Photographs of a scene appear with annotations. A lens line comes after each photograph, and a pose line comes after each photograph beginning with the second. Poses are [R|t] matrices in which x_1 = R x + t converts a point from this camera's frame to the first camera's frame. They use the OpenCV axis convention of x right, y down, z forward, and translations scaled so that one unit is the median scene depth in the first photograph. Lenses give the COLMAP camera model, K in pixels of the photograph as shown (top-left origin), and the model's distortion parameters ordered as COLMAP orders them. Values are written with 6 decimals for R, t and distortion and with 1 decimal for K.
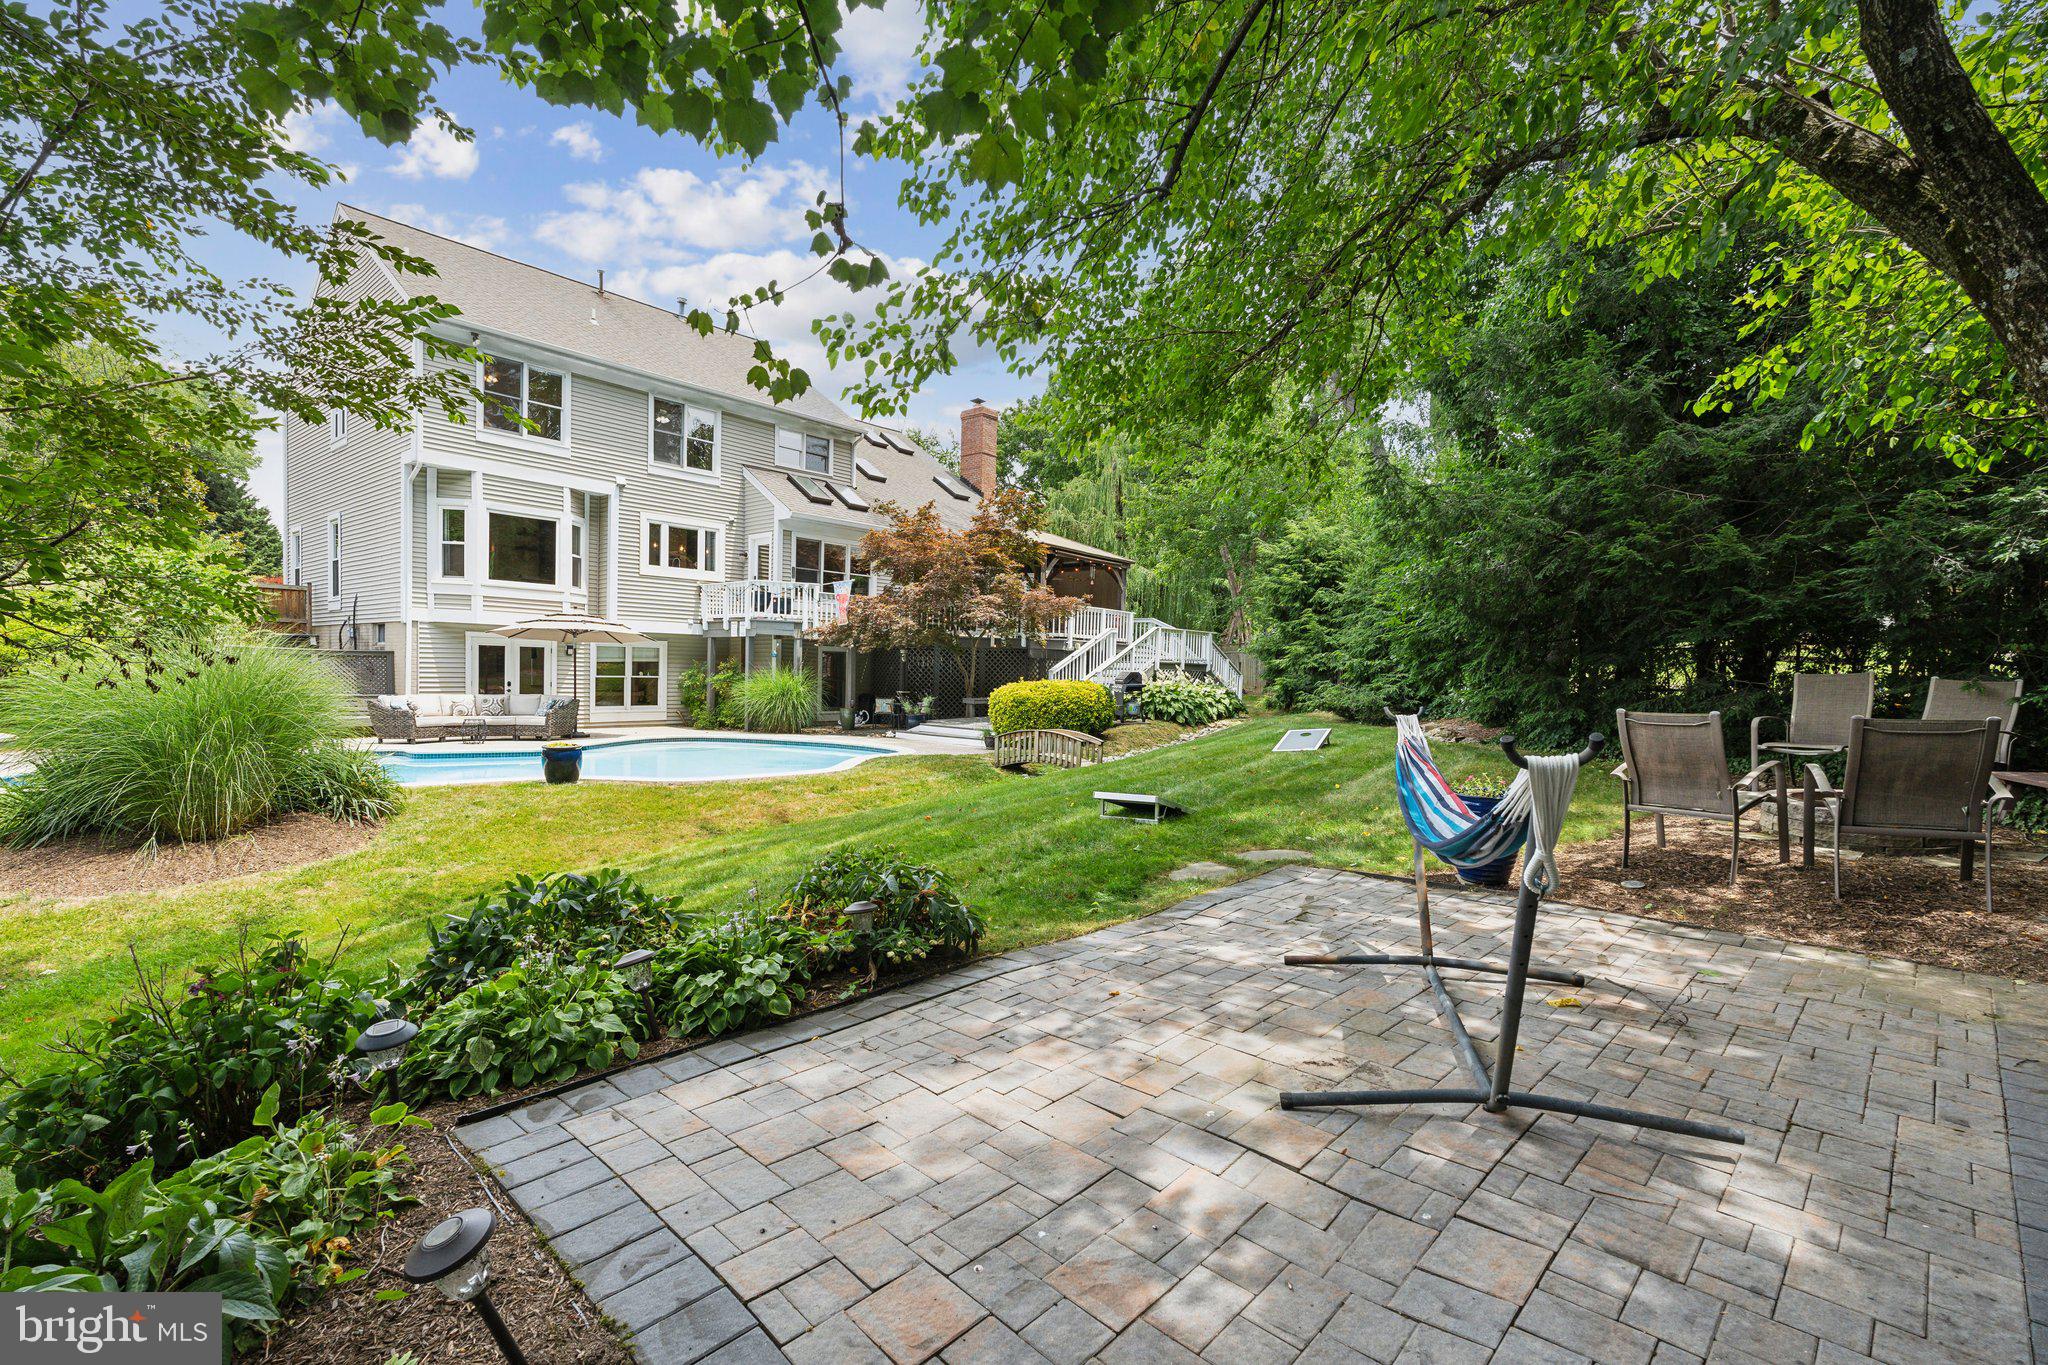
lens RADIAL K [[930.4, 0, 1024.0], [0, 930.4, 682.5], [0, 0, 1]] dist [0.000609, -0.000040]
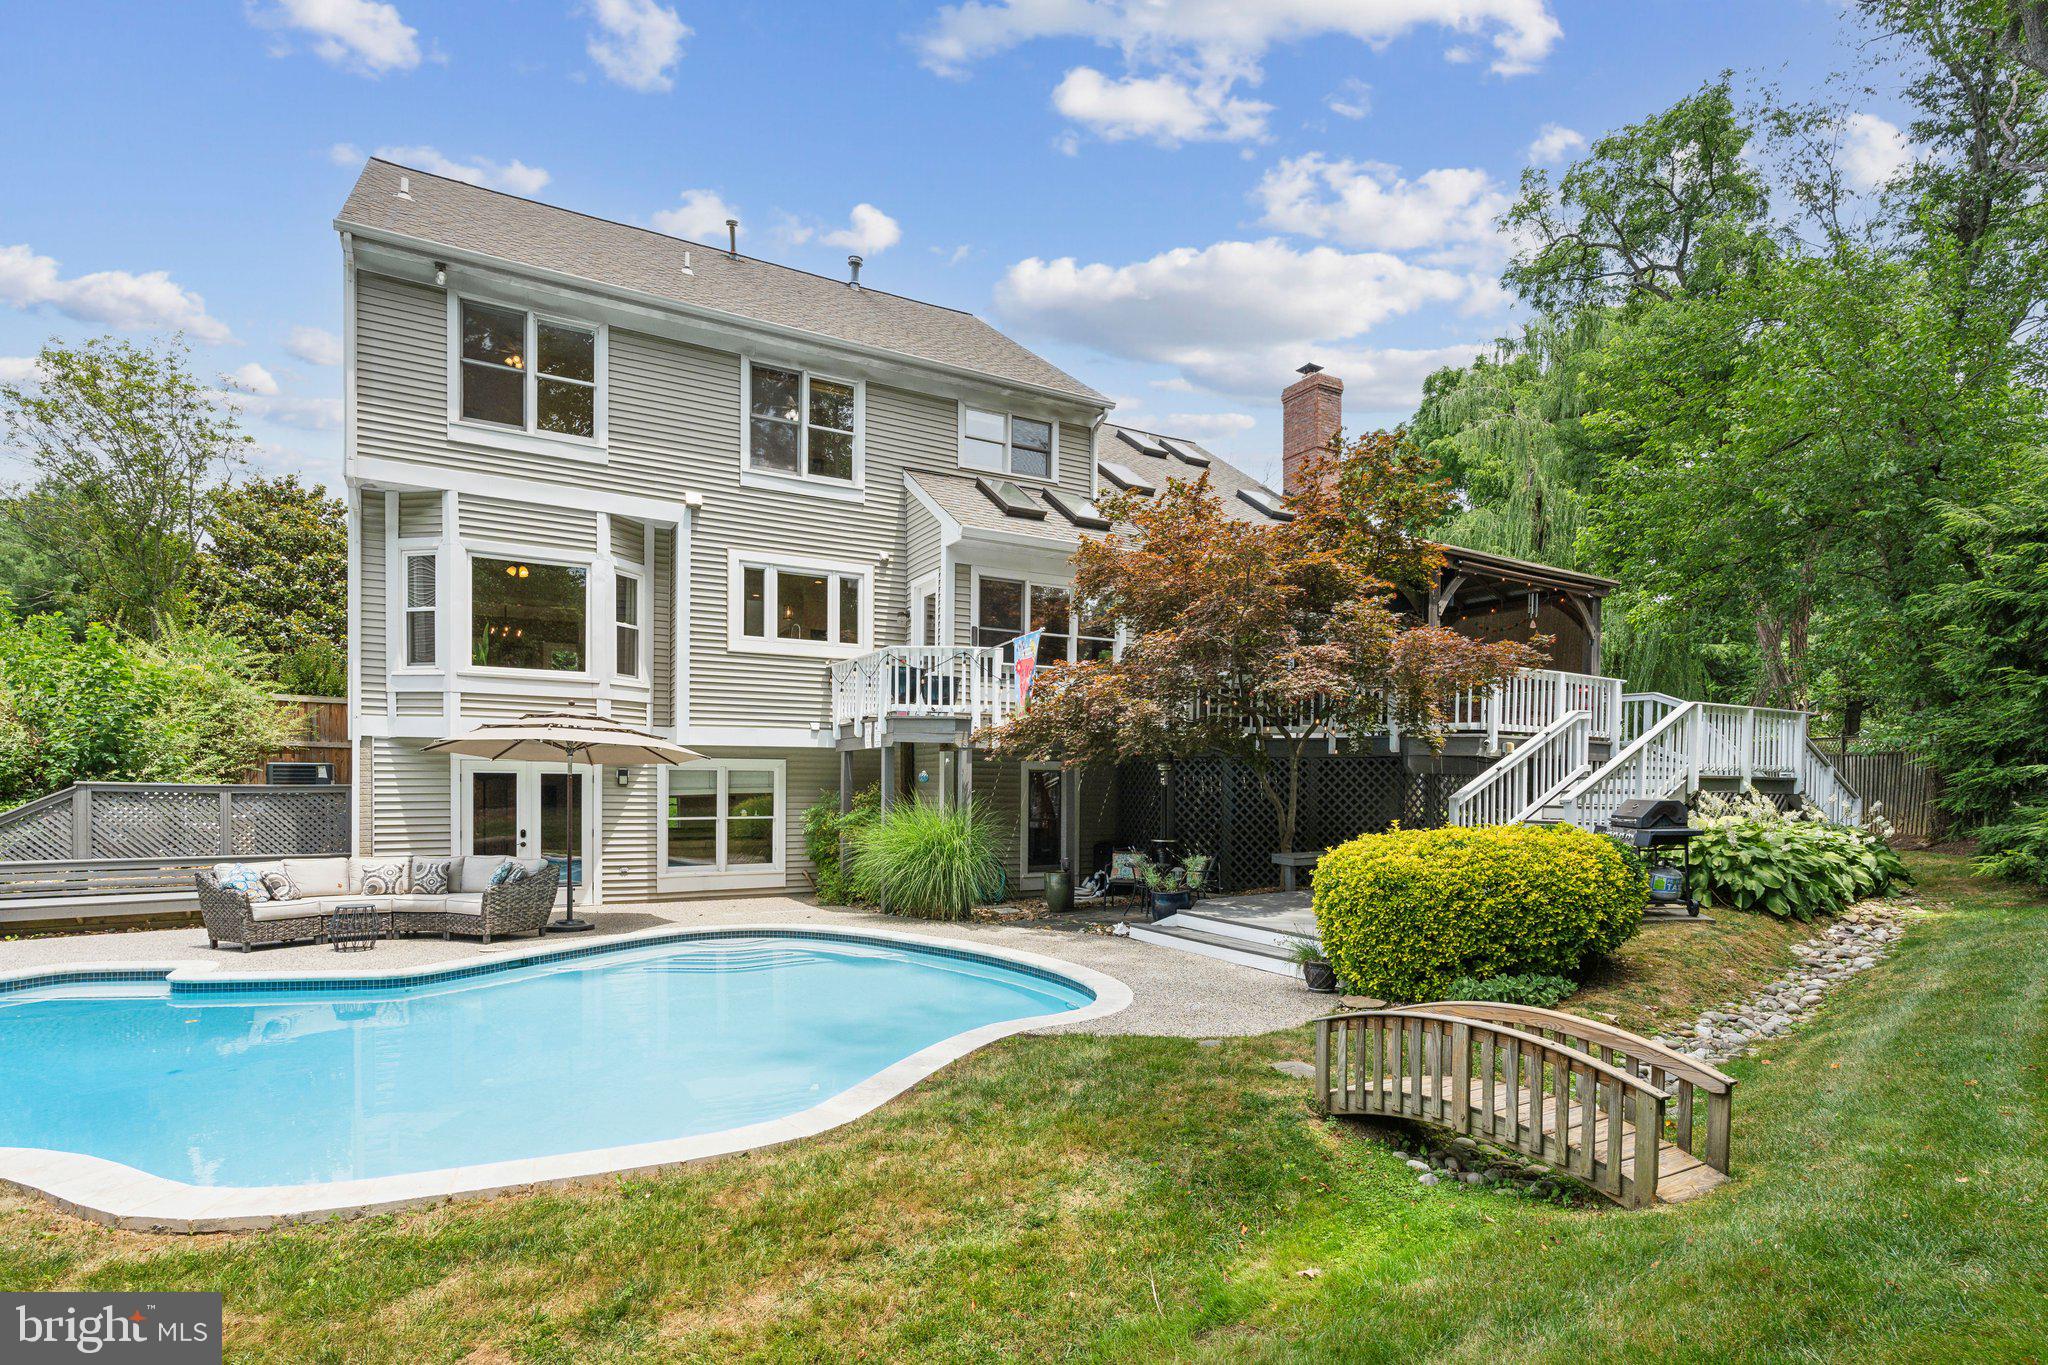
lens RADIAL K [[954.1, 0, 1052.0], [0, 954.1, 810.4], [0, 0, 1]] dist [-0.000930, -0.000038]
pose [[0.943705, -0.009803, -0.330644, -0.005314], [0.012721, 0.999897, 0.006664, -0.012824], [0.330544, -0.010495, 0.943732, 0.467350]]
